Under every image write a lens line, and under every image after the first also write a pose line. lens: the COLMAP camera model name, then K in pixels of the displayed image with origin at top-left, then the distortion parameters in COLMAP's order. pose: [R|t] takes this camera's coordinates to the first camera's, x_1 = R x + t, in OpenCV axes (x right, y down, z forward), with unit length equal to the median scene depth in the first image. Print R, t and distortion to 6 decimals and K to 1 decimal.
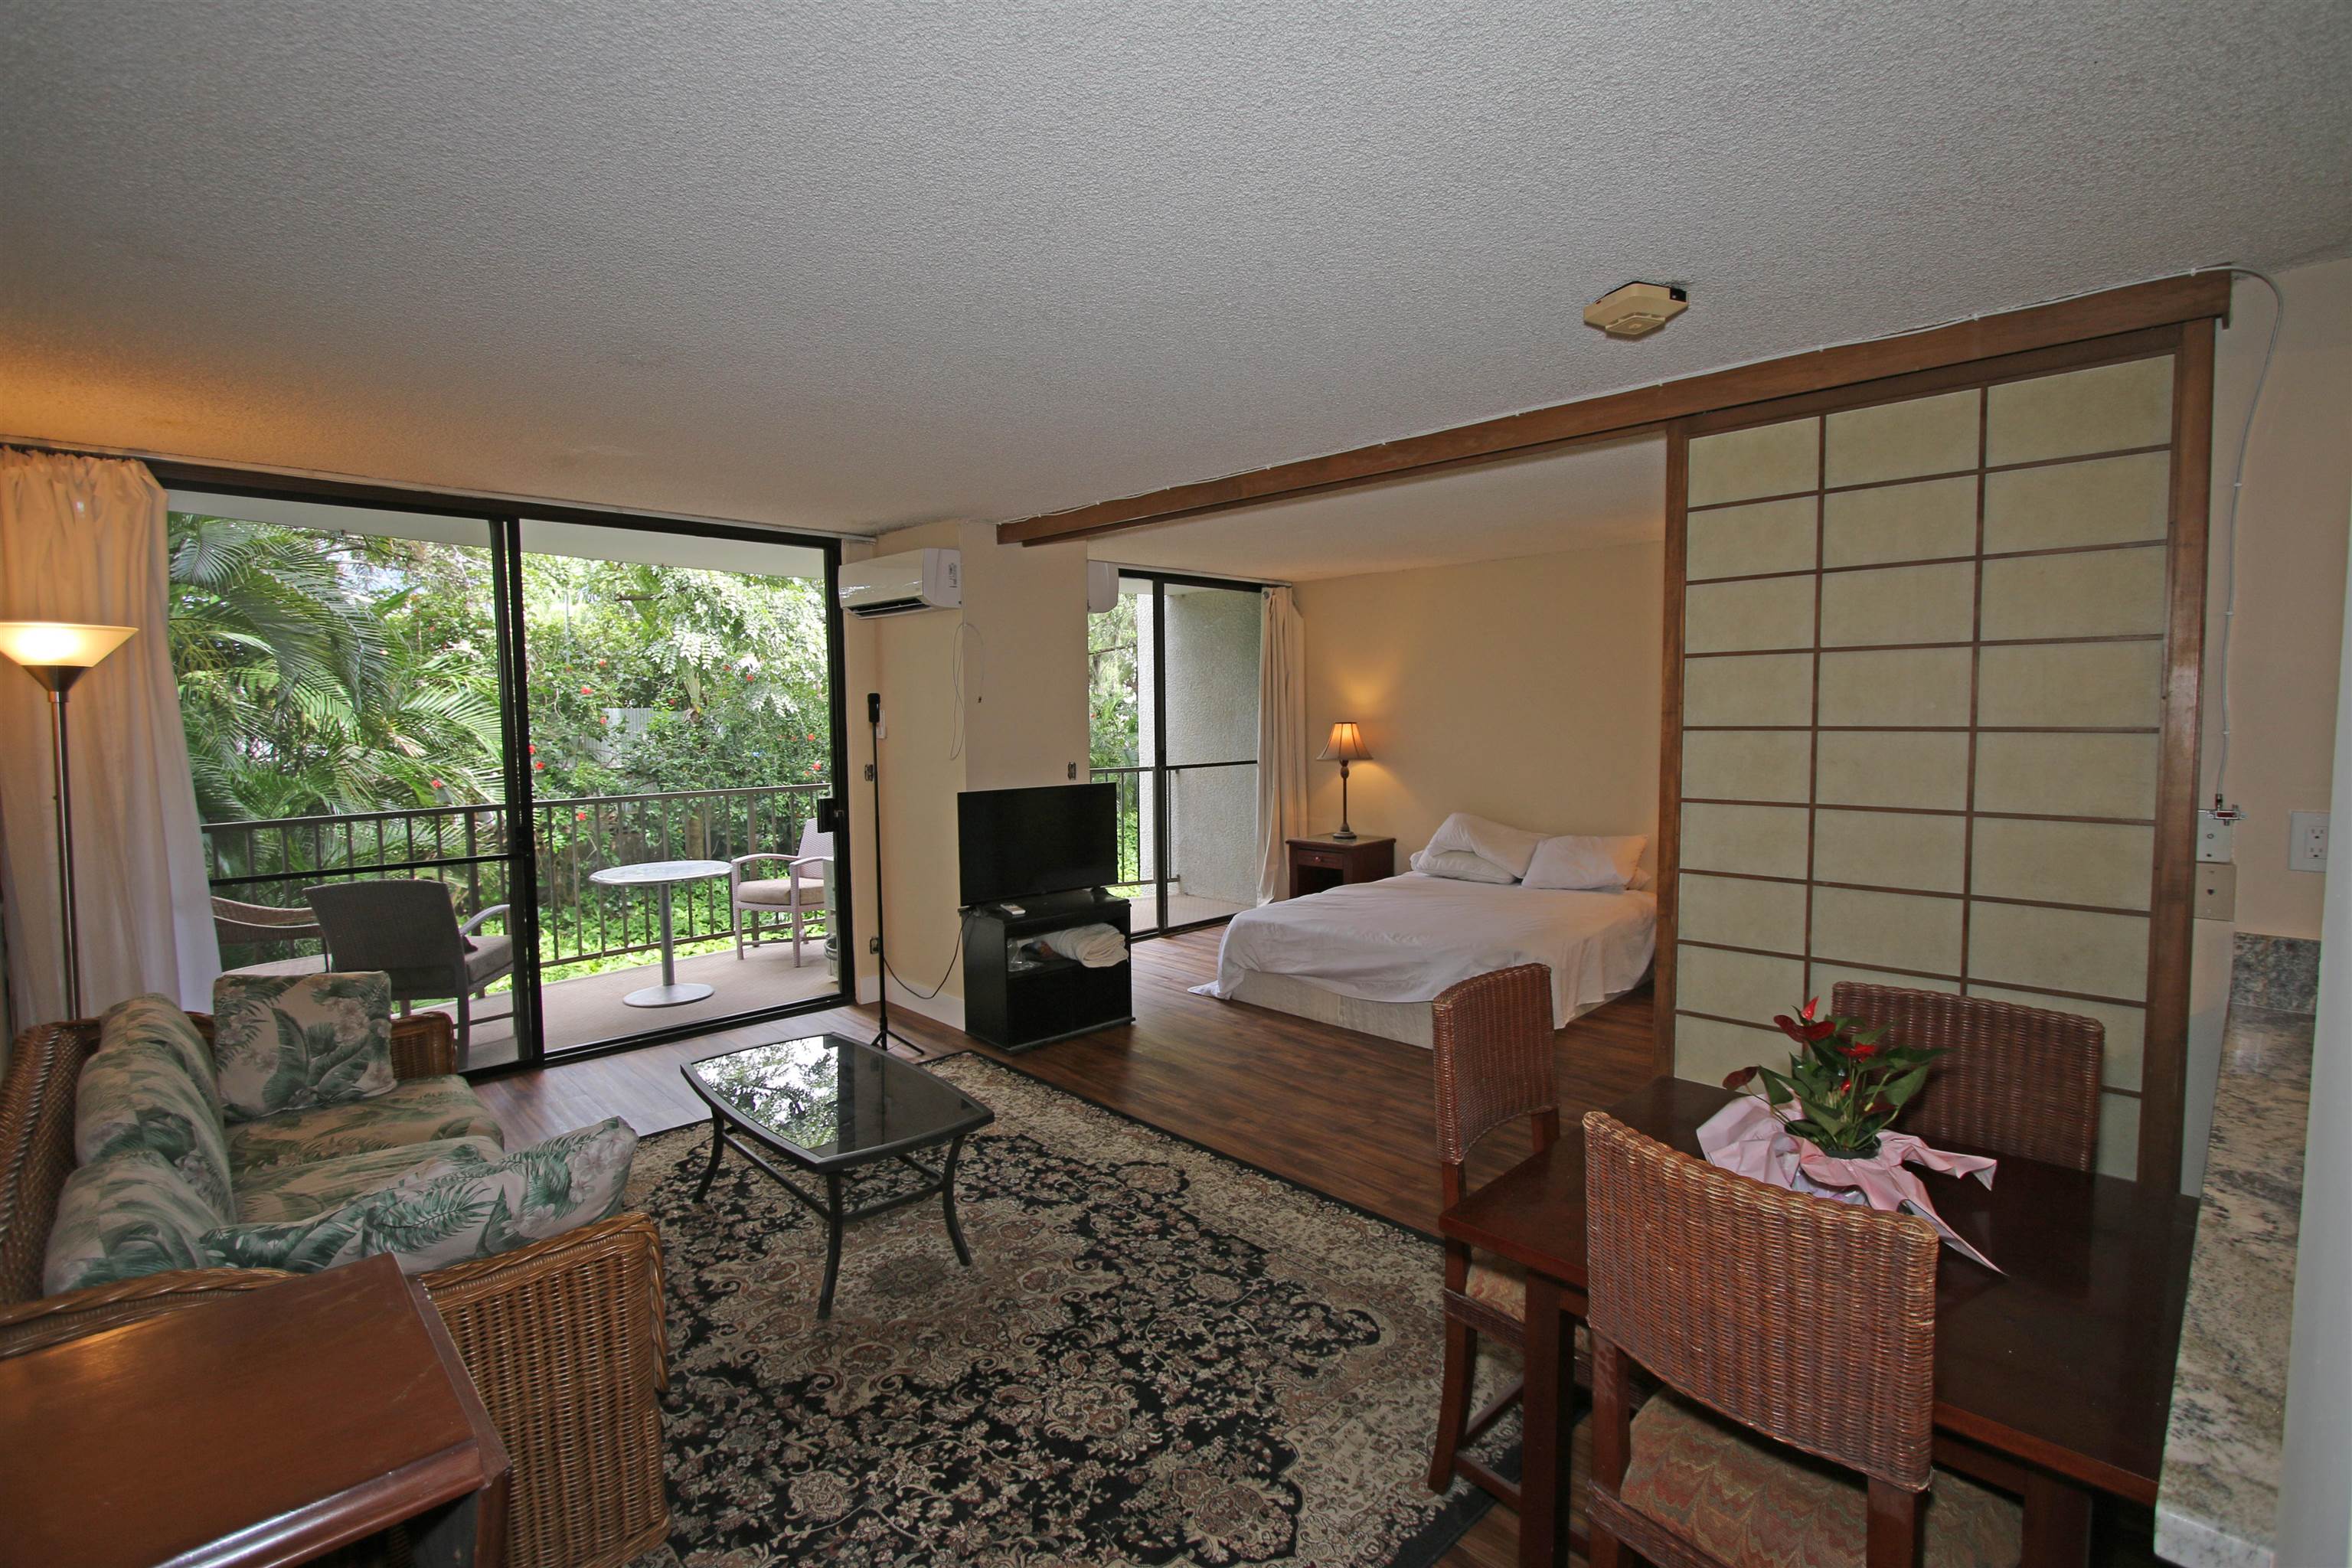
lens RADIAL K [[1068.3, 0, 1191.2], [0, 1068.3, 784.7], [0, 0, 1]] dist [-0.018781, 0.002732]
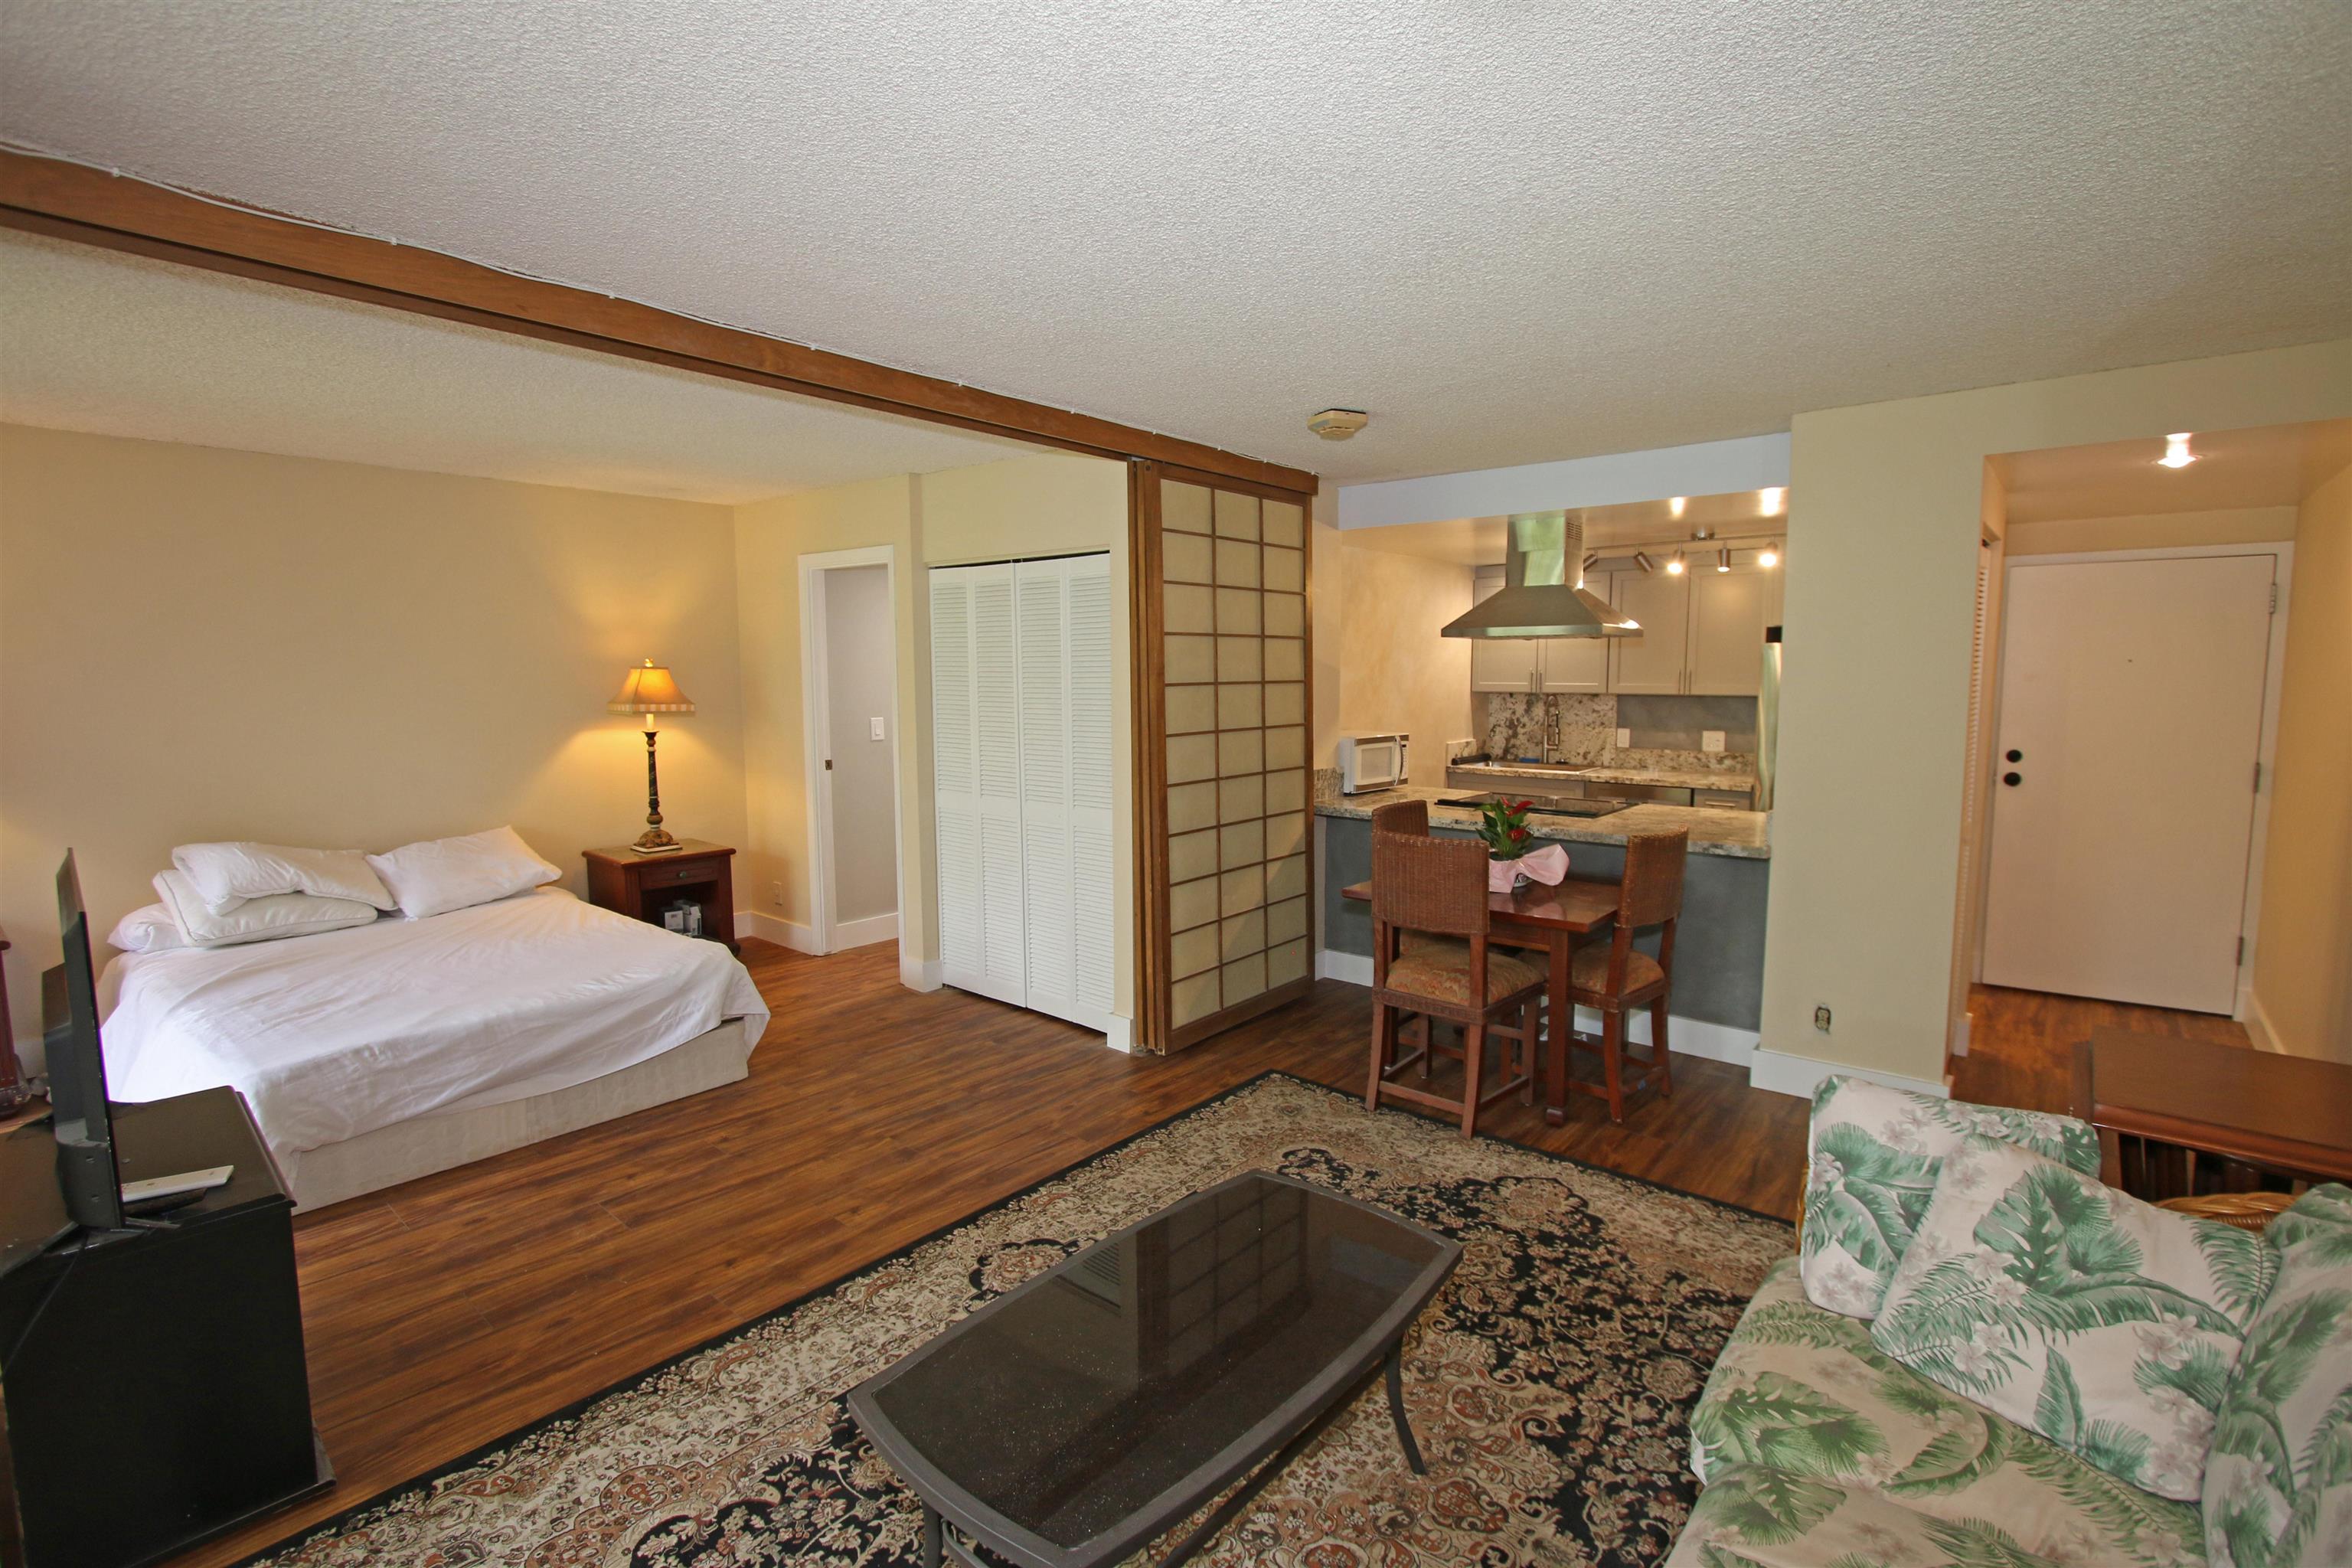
lens RADIAL K [[1068.3, 0, 1189.3], [0, 1068.3, 781.2], [0, 0, 1]] dist [-0.018781, 0.002732]
pose [[-0.091652, -0.095667, 0.991185, -0.883208], [0.075579, 0.991835, 0.102719, -0.063905], [-0.992919, 0.084327, -0.083673, 1.014265]]
